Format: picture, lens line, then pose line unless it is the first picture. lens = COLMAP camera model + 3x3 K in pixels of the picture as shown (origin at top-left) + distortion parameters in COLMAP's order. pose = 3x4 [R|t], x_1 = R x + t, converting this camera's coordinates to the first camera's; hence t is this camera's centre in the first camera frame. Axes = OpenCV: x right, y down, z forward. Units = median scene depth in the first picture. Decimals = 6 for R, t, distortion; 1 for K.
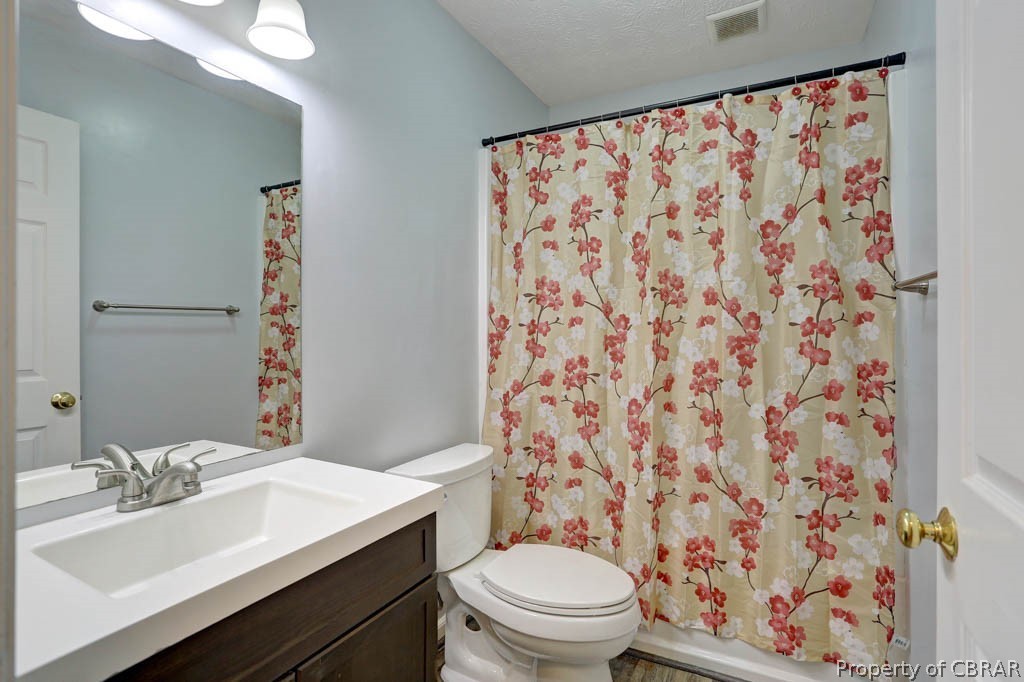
lens RADIAL K [[500.7, 0, 509.5], [0, 500.7, 338.4], [0, 0, 1]] dist [-0.036398, -0.000090]
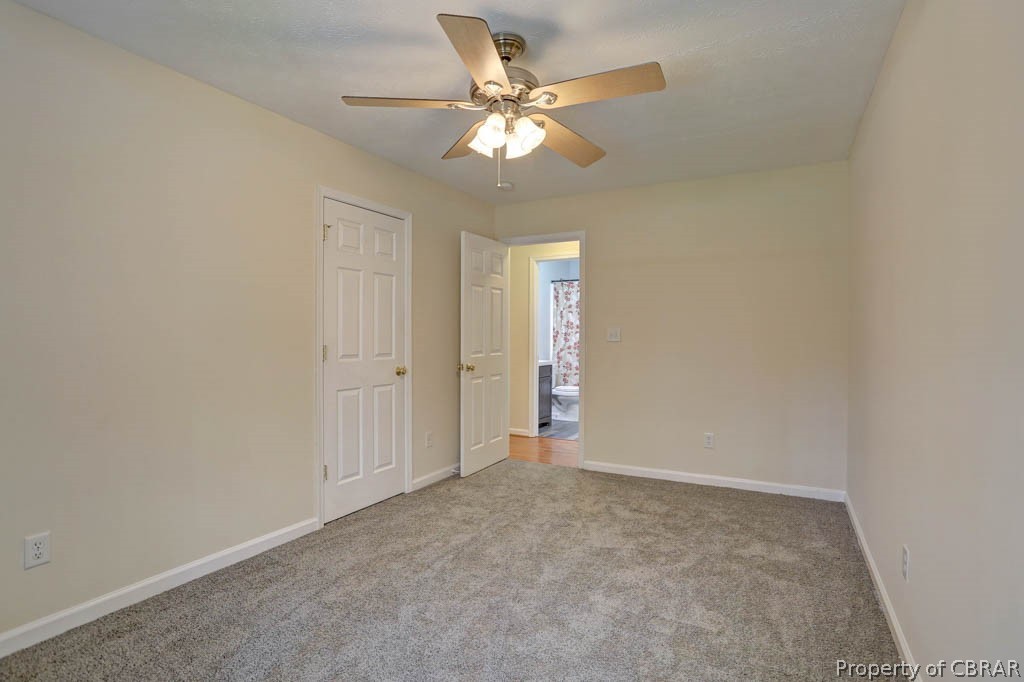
lens RADIAL K [[500.7, 0, 513.4], [0, 500.7, 339.4], [0, 0, 1]] dist [-0.036398, -0.000090]
pose [[0.999972, 0.007163, -0.002205, -0.332487], [-0.007154, 0.999967, 0.003747, 0.007493], [0.002231, -0.003731, 0.999991, -2.713353]]
